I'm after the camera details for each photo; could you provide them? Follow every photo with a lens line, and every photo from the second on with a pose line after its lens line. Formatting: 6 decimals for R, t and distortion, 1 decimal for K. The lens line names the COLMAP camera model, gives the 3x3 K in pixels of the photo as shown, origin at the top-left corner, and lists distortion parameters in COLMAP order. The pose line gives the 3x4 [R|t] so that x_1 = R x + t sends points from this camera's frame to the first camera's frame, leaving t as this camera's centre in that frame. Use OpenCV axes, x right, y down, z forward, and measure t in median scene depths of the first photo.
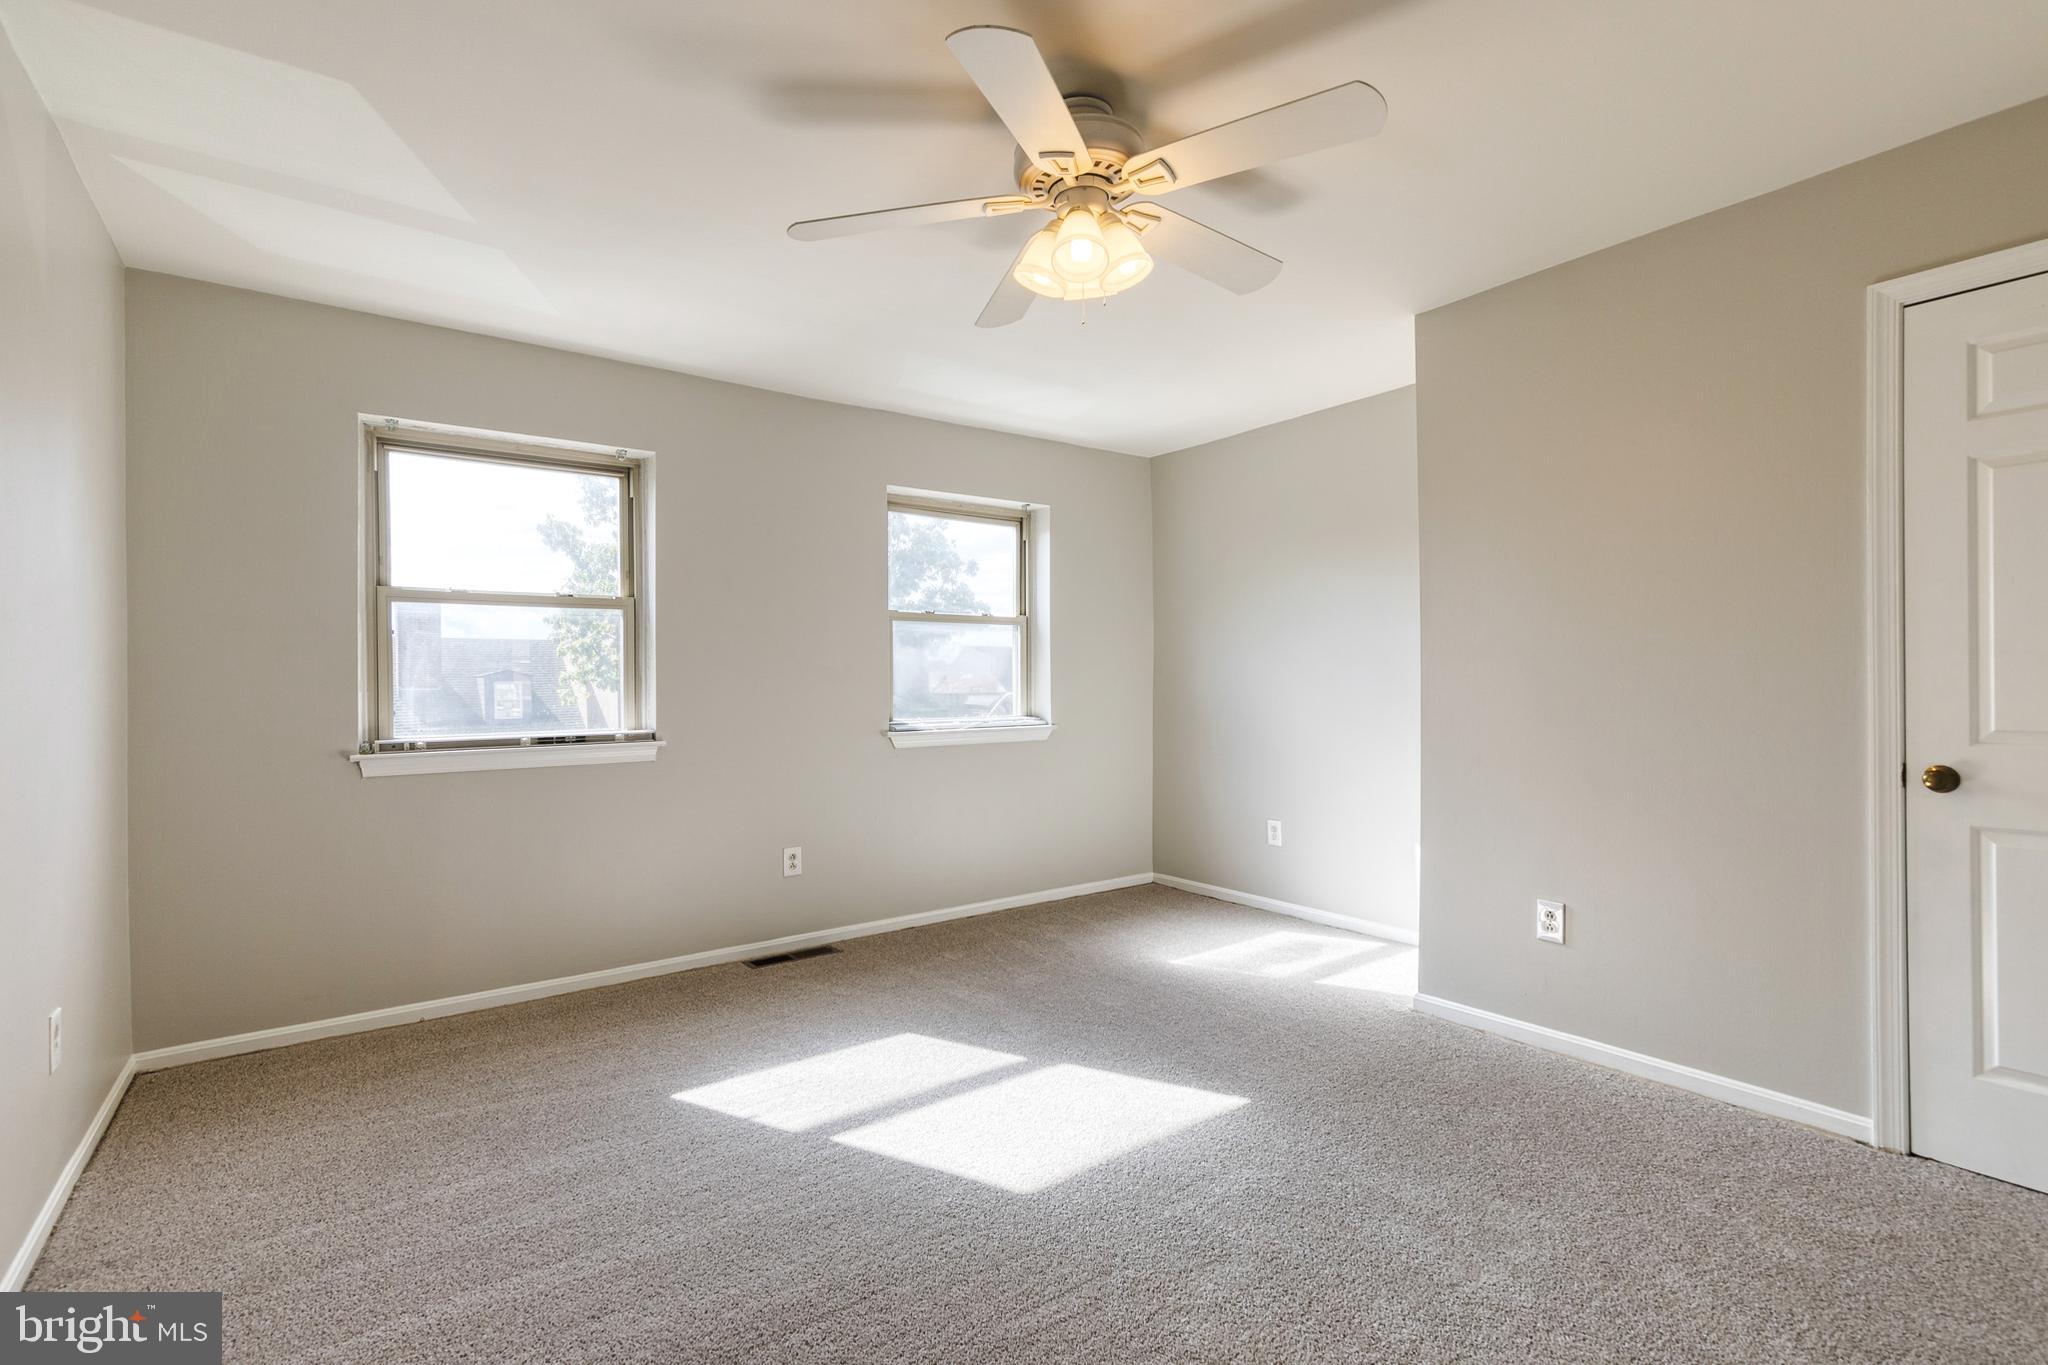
lens RADIAL K [[941.9, 0, 1061.7], [0, 941.9, 681.1], [0, 0, 1]] dist [0.011214, -0.000979]
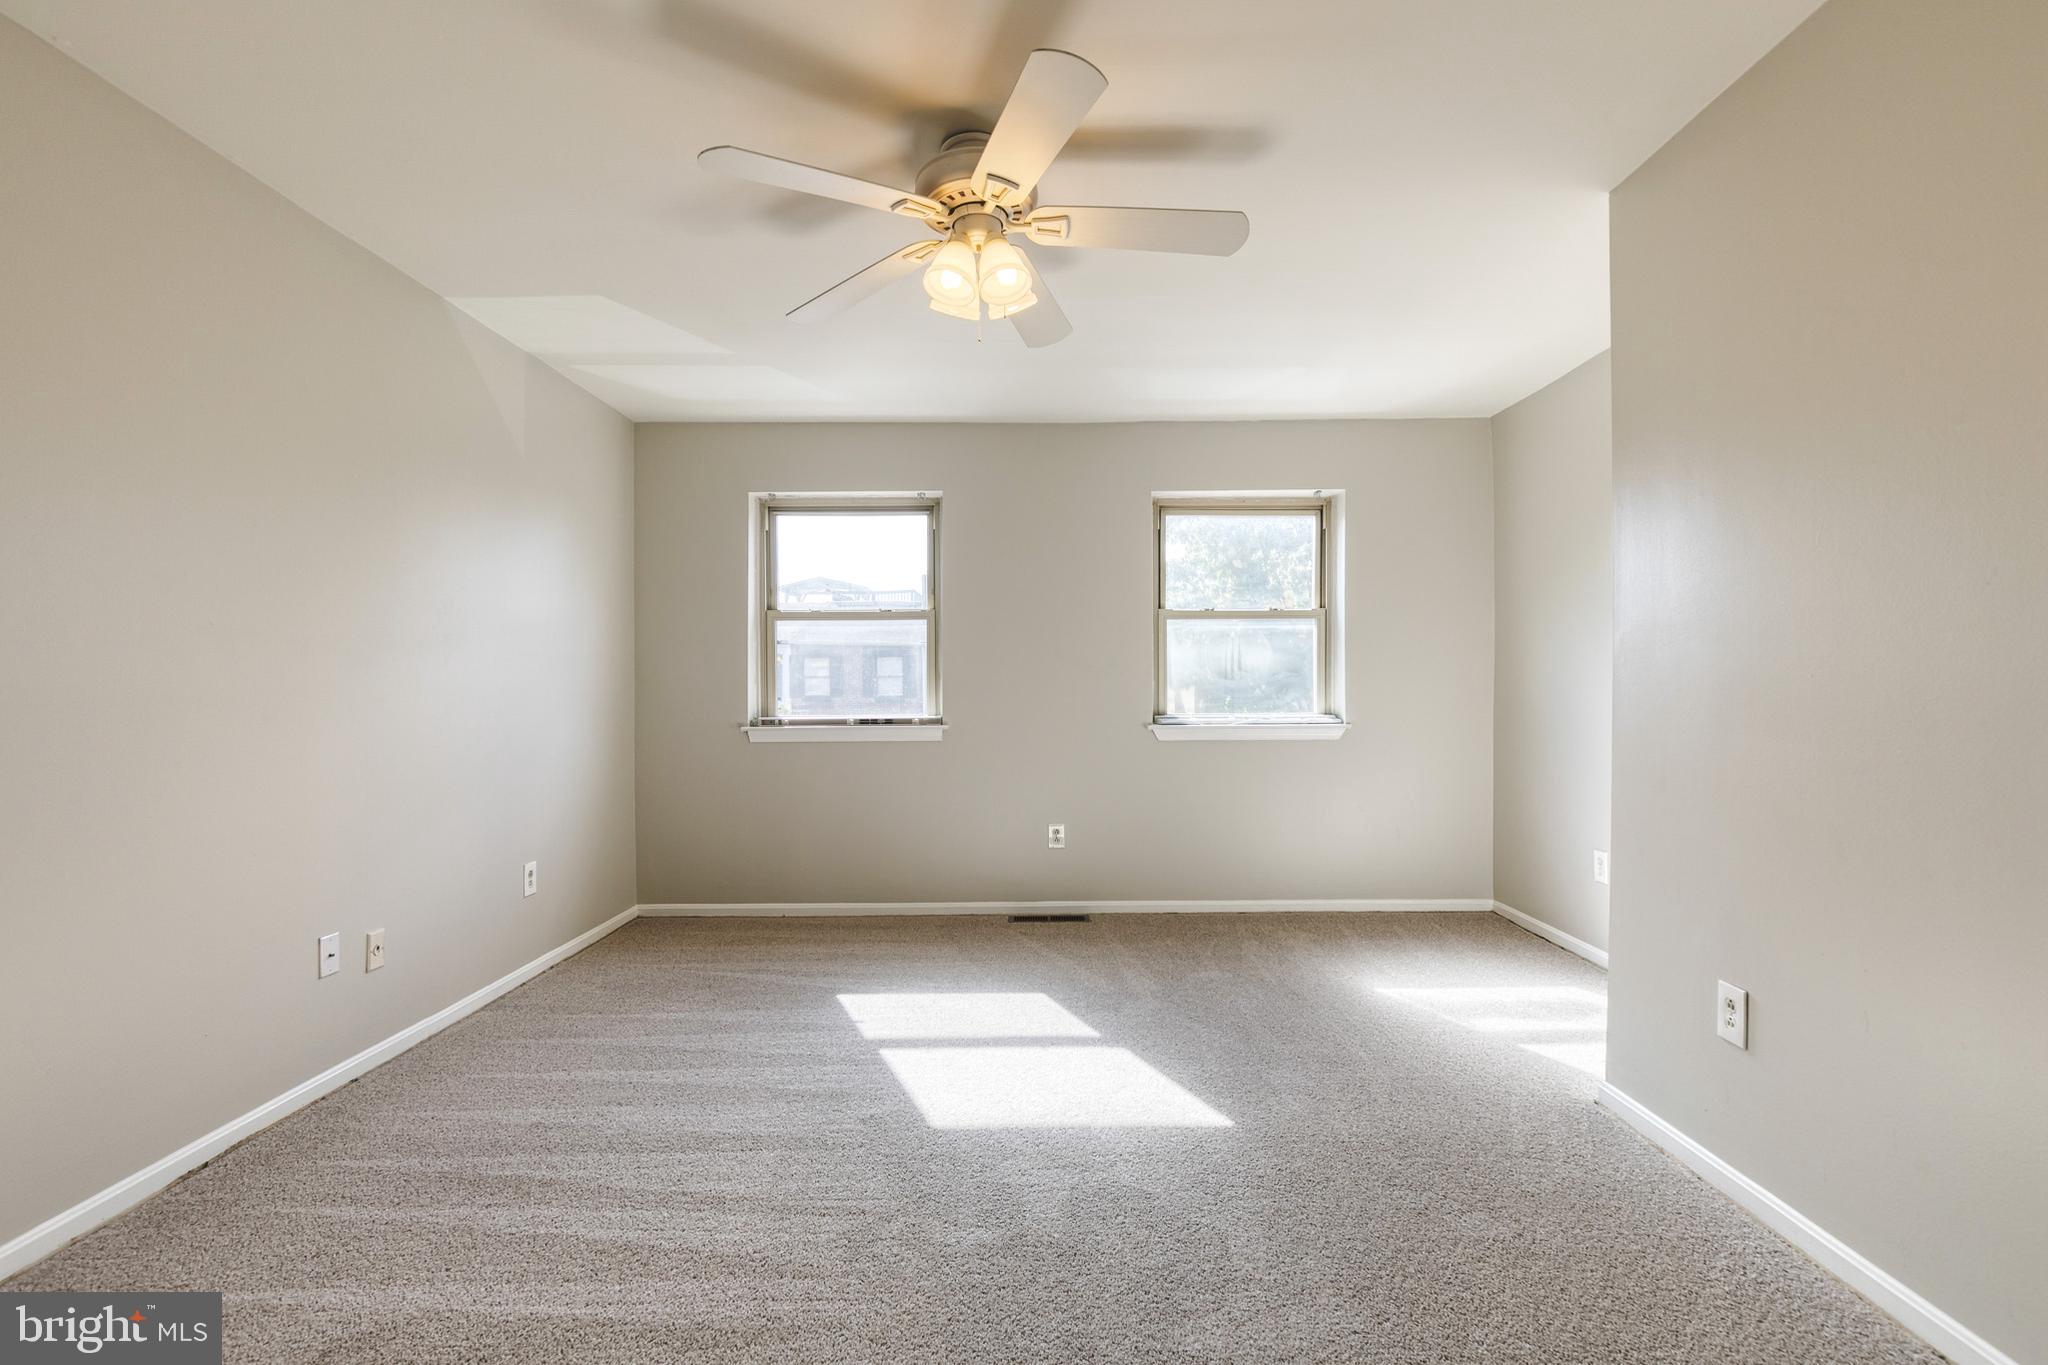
lens RADIAL K [[930.2, 0, 1042.7], [0, 930.2, 685.6], [0, 0, 1]] dist [0.014004, -0.001107]
pose [[0.799005, 0.003701, -0.601313, 0.449222], [-0.001047, 0.999988, 0.004764, 0.006598], [0.601323, -0.003177, 0.798999, 0.117596]]
